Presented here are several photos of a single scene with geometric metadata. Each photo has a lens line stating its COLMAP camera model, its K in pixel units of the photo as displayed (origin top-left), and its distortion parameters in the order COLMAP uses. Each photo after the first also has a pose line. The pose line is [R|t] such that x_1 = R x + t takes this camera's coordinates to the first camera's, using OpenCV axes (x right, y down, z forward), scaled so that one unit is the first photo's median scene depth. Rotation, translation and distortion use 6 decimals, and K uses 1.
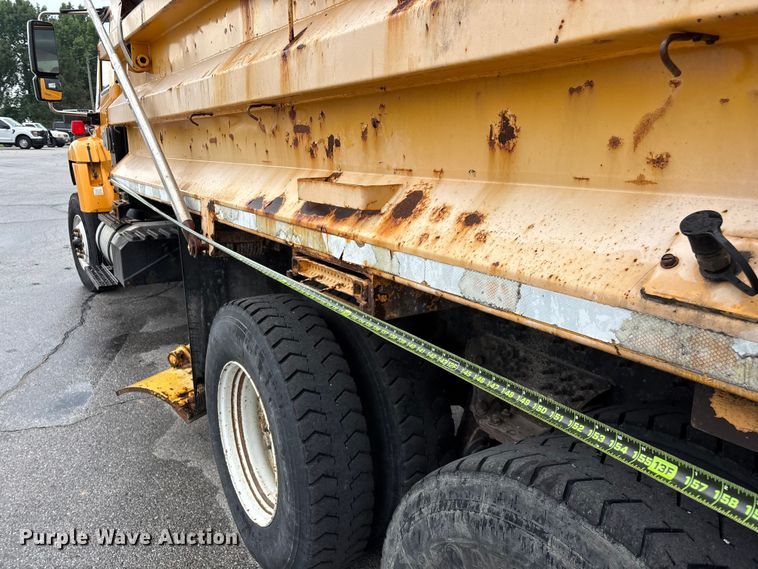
lens RADIAL K [[571.7, 0, 379.0], [0, 571.7, 284.5], [0, 0, 1]] dist [0.094559, -0.136477]
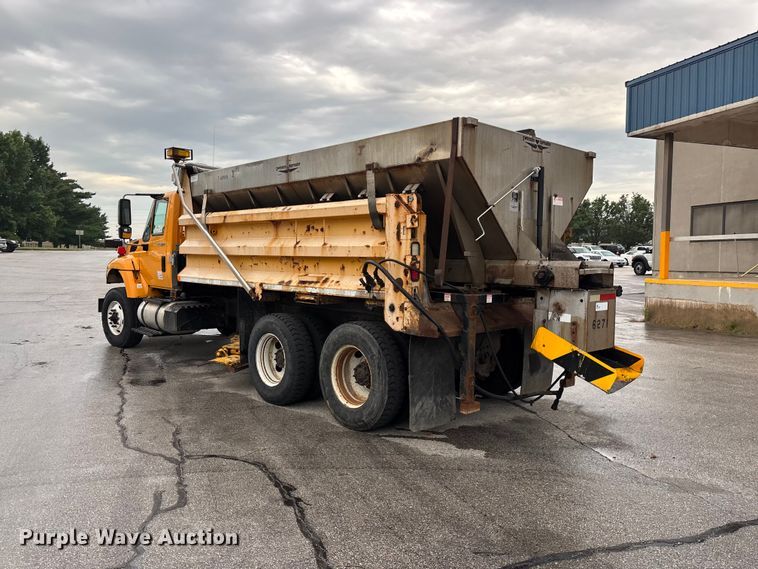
lens RADIAL K [[571.7, 0, 379.0], [0, 571.7, 284.5], [0, 0, 1]] dist [0.094559, -0.136477]
pose [[0.982908, 0.006726, 0.183977, -0.325159], [0.027519, 0.982737, -0.182949, 0.652502], [-0.182032, 0.184885, 0.965755, -3.091823]]
